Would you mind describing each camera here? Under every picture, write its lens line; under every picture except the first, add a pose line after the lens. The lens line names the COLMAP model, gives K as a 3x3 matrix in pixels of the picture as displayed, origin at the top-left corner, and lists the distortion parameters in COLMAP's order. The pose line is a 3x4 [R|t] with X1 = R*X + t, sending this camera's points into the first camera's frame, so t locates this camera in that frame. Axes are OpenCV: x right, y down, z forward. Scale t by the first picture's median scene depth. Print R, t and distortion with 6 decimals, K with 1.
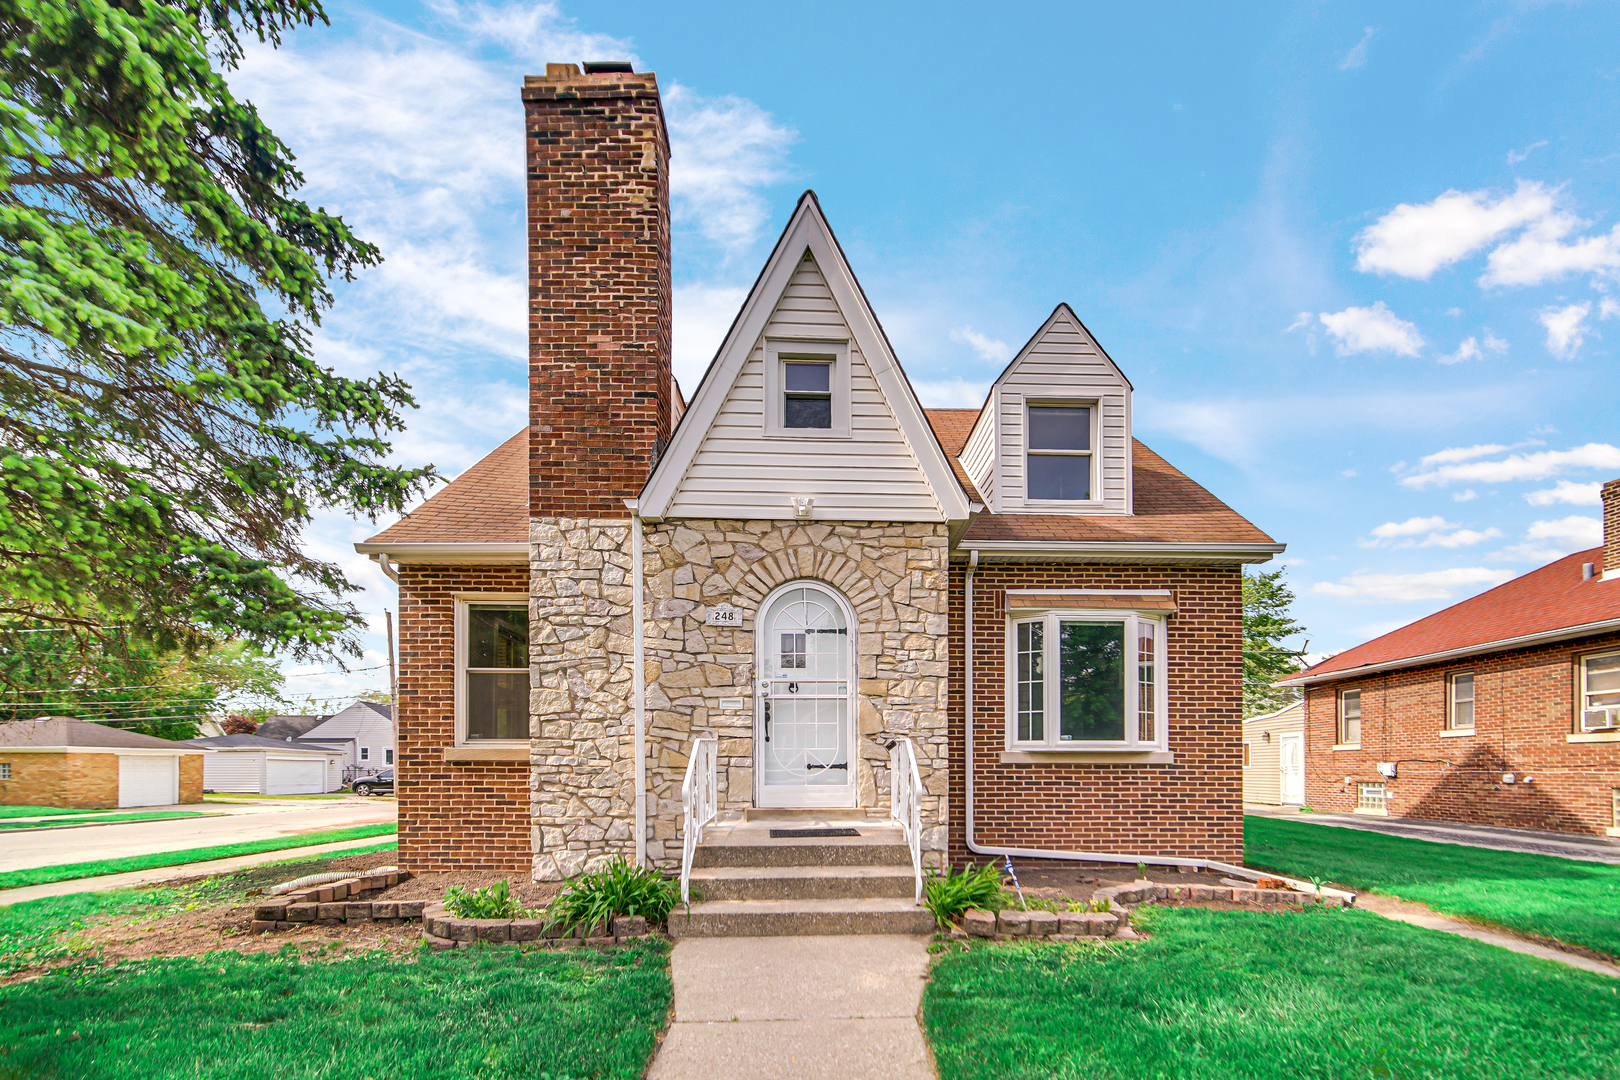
lens RADIAL K [[650.9, 0, 803.1], [0, 650.9, 537.4], [0, 0, 1]] dist [0.000224, -0.000682]
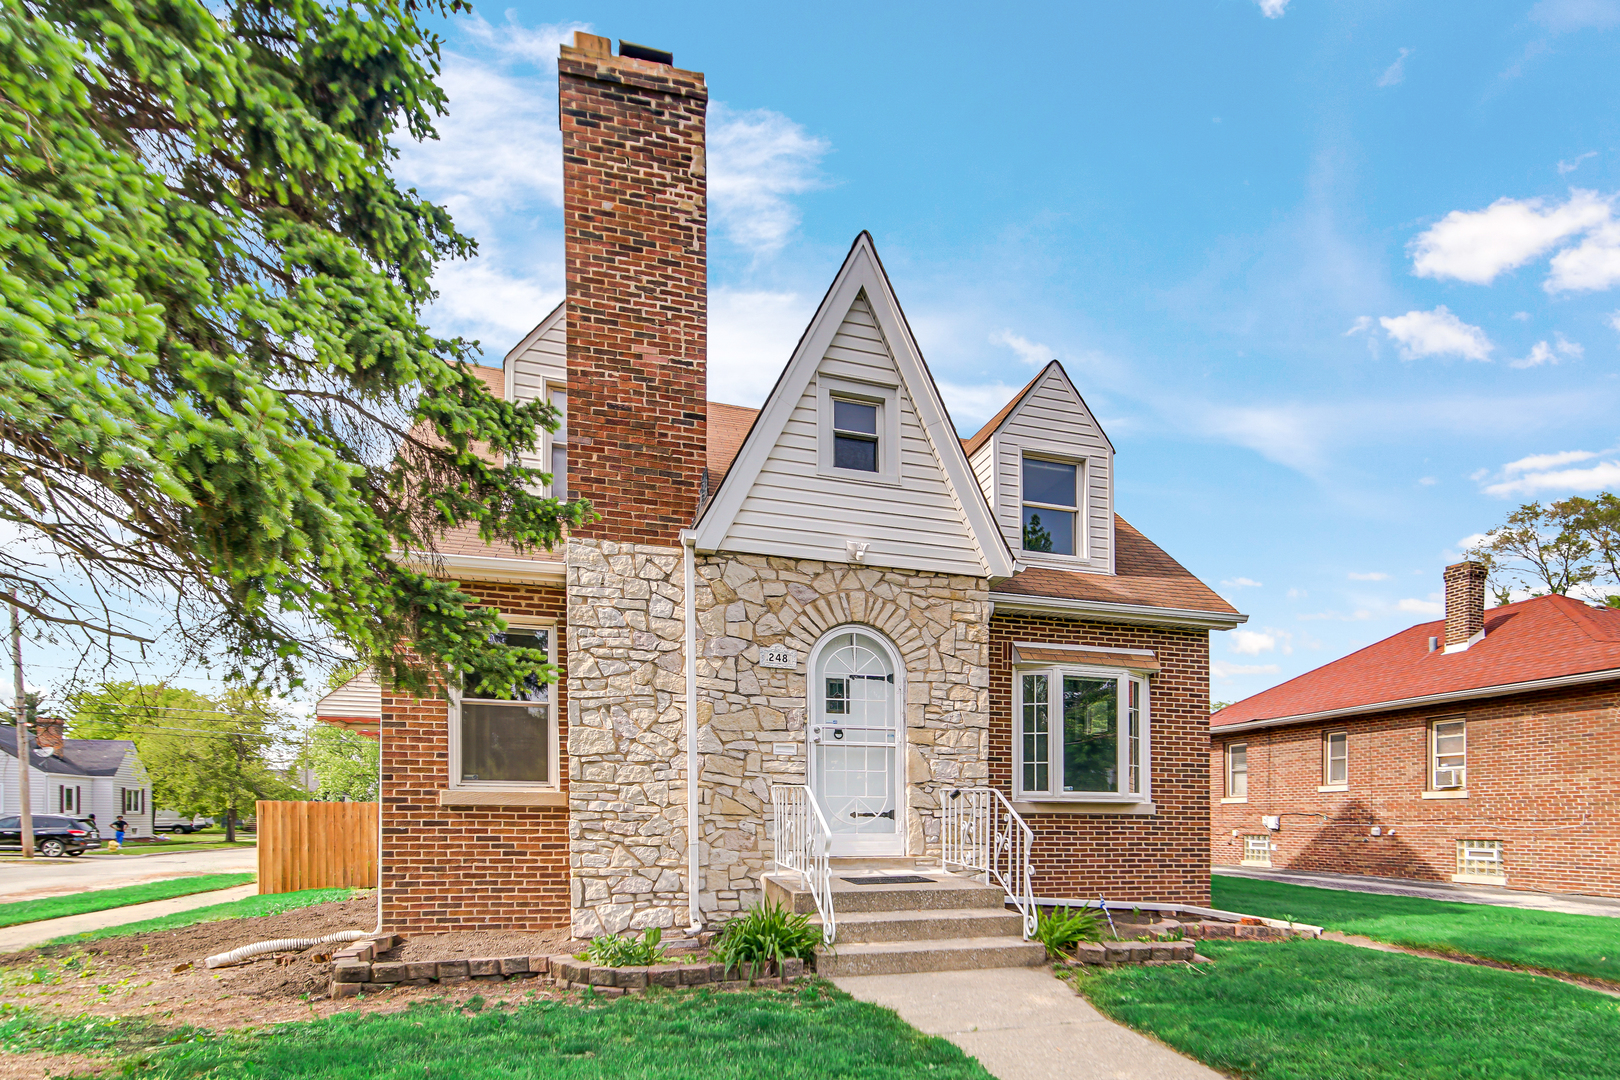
lens RADIAL K [[770.7, 0, 810.5], [0, 770.7, 505.3], [0, 0, 1]] dist [-0.000832, 0.000256]
pose [[0.970621, 0.096007, 0.220629, -0.315252], [-0.085711, 0.994756, -0.055798, -0.041752], [-0.224830, 0.035249, 0.973760, -0.131812]]
